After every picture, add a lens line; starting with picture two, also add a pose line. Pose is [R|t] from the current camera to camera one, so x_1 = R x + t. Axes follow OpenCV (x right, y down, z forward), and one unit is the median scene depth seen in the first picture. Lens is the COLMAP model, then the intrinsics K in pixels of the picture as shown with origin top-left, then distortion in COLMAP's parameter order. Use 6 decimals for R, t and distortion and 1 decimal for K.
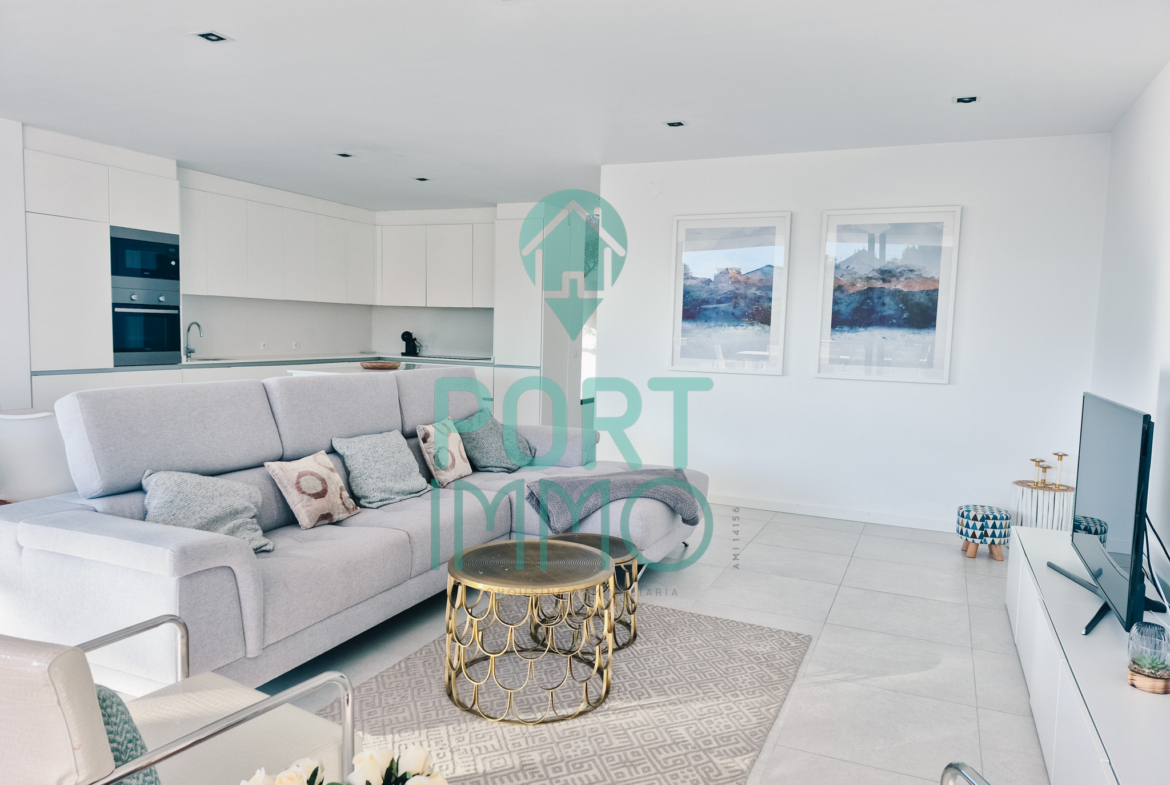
lens RADIAL K [[798.4, 0, 580.9], [0, 798.4, 390.3], [0, 0, 1]] dist [0.108749, -0.131512]
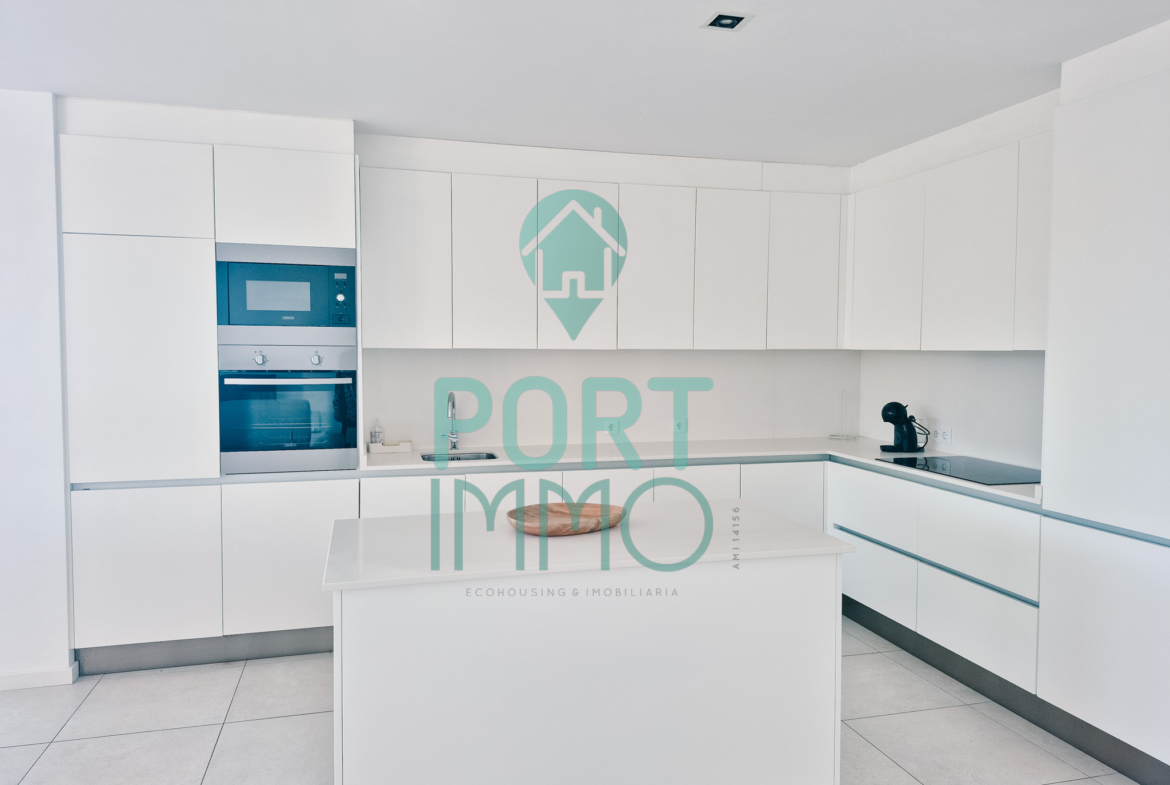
lens RADIAL K [[804.2, 0, 585.2], [0, 804.2, 393.5], [0, 0, 1]] dist [0.091316, -0.113142]
pose [[0.630251, 0.022971, -0.776051, 0.081411], [-0.049171, 0.998737, -0.010370, -0.120378], [0.774832, 0.044696, 0.630585, 1.029070]]
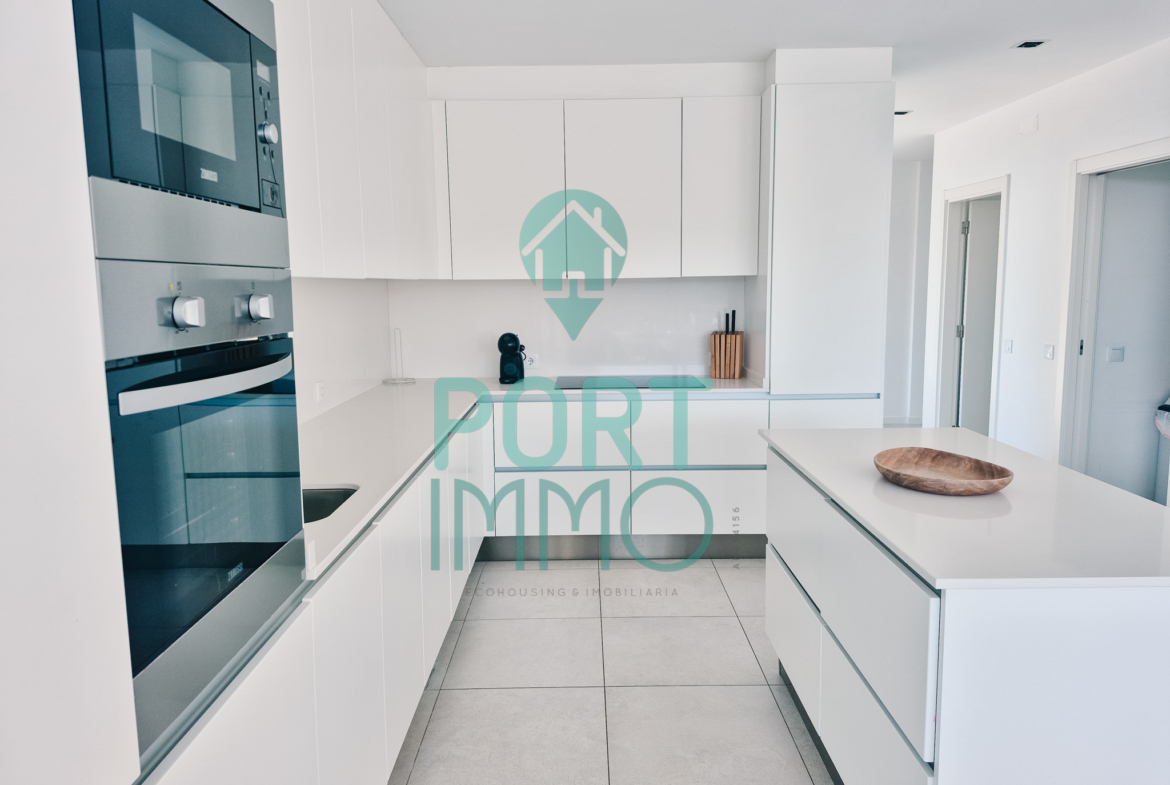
lens RADIAL K [[798.4, 0, 580.9], [0, 798.4, 390.3], [0, 0, 1]] dist [0.108749, -0.131512]
pose [[0.913714, -0.086225, 0.397105, -0.687966], [0.062271, 0.995397, 0.072852, -0.133352], [-0.401559, -0.041838, 0.914877, 1.026608]]
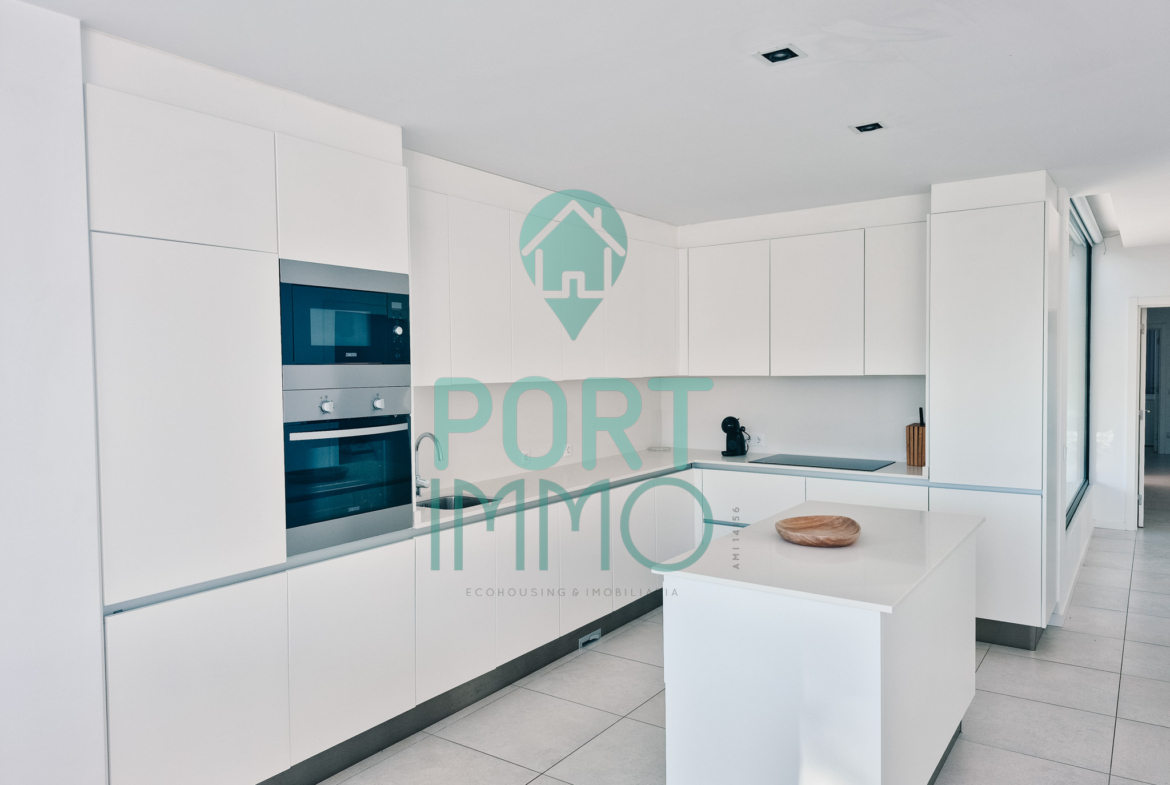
lens RADIAL K [[798.4, 0, 580.9], [0, 798.4, 390.3], [0, 0, 1]] dist [0.108749, -0.131512]
pose [[0.981172, -0.027654, -0.191147, -0.395133], [0.018966, 0.998708, -0.047135, -0.125151], [0.192204, 0.042622, 0.980429, 0.716481]]
